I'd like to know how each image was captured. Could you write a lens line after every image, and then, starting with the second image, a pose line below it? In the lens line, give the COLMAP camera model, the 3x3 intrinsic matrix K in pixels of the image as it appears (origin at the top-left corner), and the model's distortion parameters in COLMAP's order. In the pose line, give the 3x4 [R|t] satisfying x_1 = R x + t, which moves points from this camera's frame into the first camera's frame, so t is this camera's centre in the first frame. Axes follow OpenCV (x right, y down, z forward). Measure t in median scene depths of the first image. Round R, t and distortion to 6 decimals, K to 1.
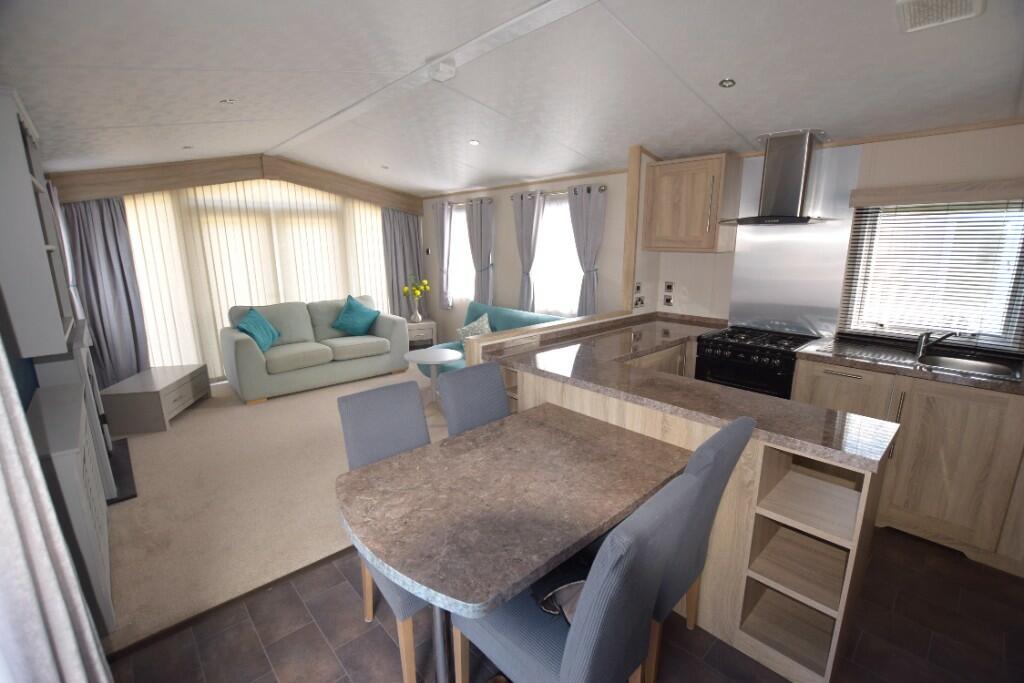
lens RADIAL K [[453.4, 0, 511.3], [0, 453.4, 343.0], [0, 0, 1]] dist [-0.031626, 0.004026]
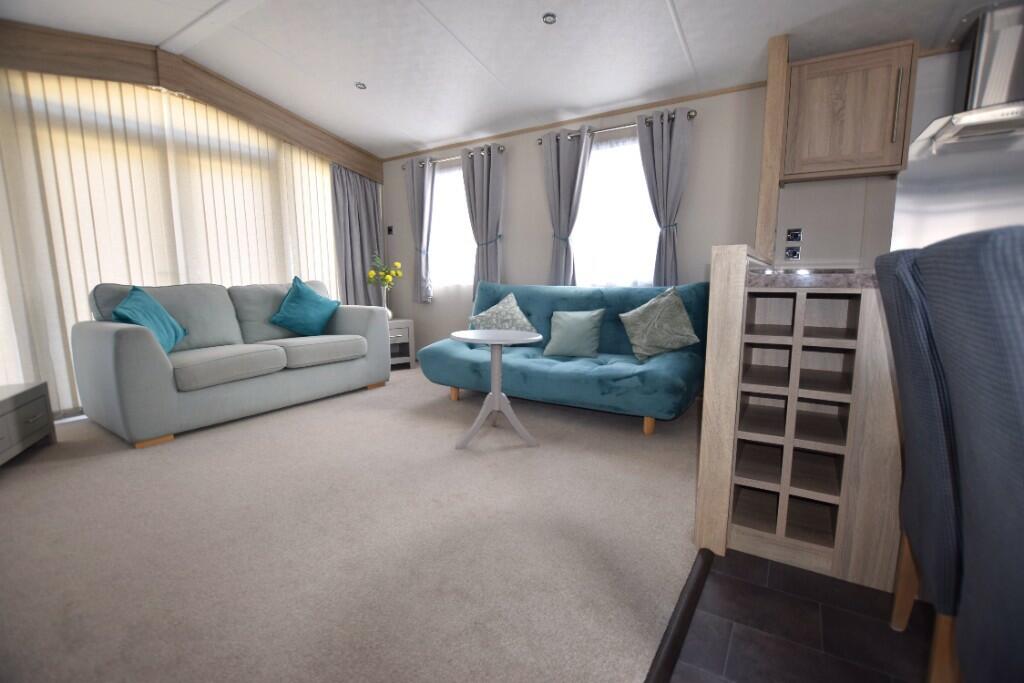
lens RADIAL K [[453.4, 0, 512.1], [0, 453.4, 342.8], [0, 0, 1]] dist [-0.031626, 0.004026]
pose [[0.964655, -0.038476, 0.260691, -0.256158], [0.058700, 0.995801, -0.070240, 0.067407], [-0.256894, 0.083060, 0.962864, 0.314423]]
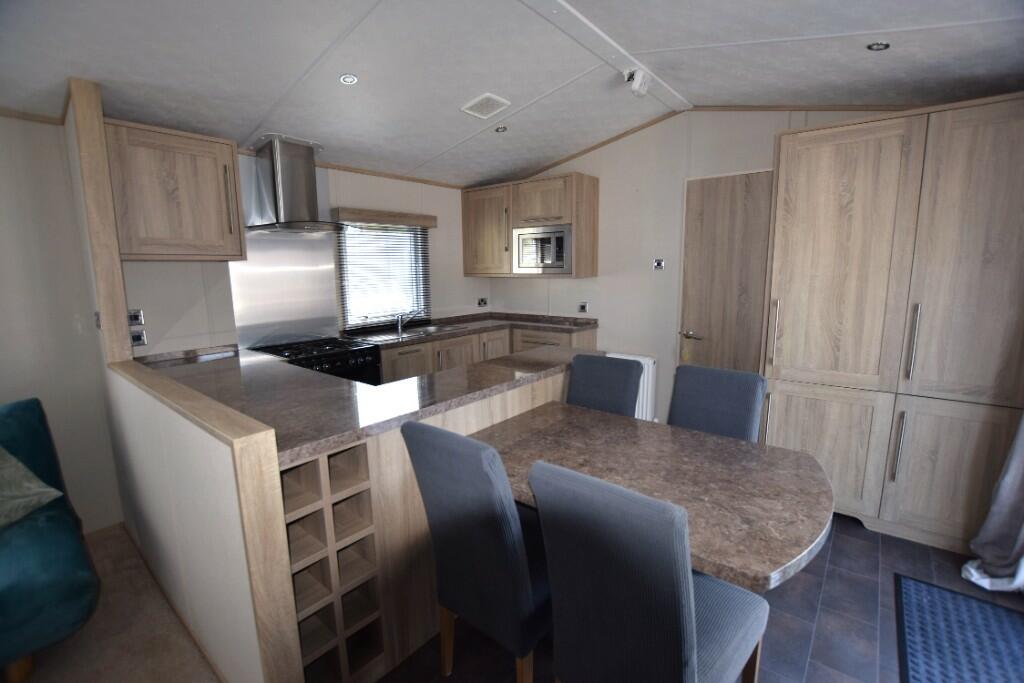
lens RADIAL K [[453.4, 0, 514.8], [0, 453.4, 343.7], [0, 0, 1]] dist [-0.031626, 0.004026]
pose [[-0.144384, -0.151928, 0.977789, -0.287220], [0.232847, 0.955179, 0.182799, -0.060590], [-0.961736, 0.254068, -0.102537, 0.428096]]
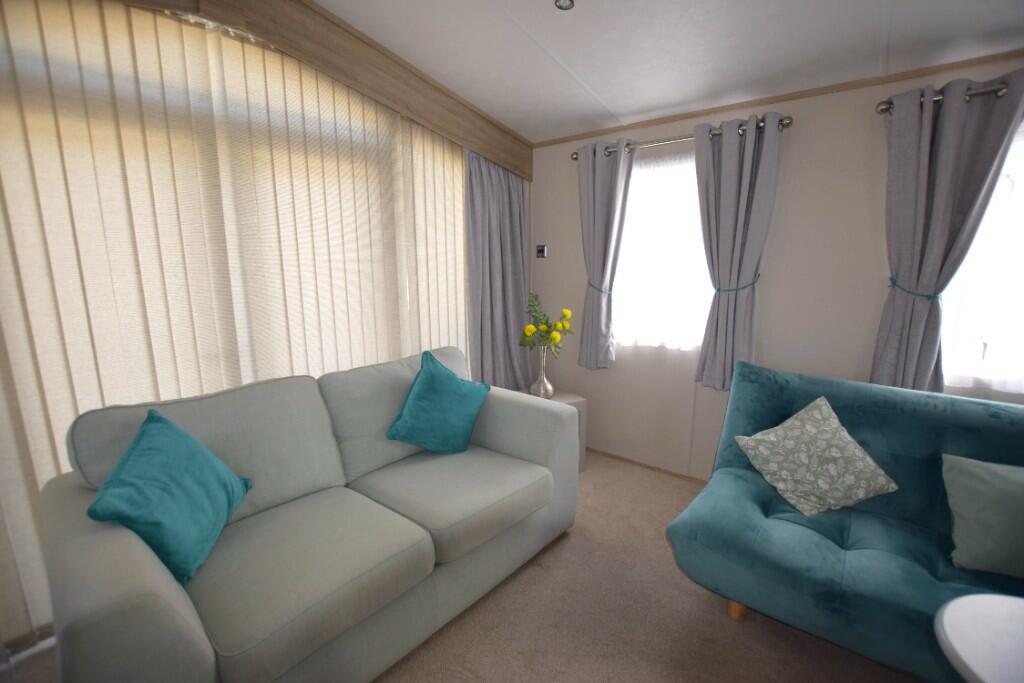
lens RADIAL K [[453.4, 0, 510.3], [0, 453.4, 341.5], [0, 0, 1]] dist [-0.031626, 0.004026]
pose [[0.990671, -0.021004, 0.134646, -0.384534], [0.026560, 0.998863, -0.039596, -0.109731], [-0.133661, 0.042803, 0.990102, 0.678050]]
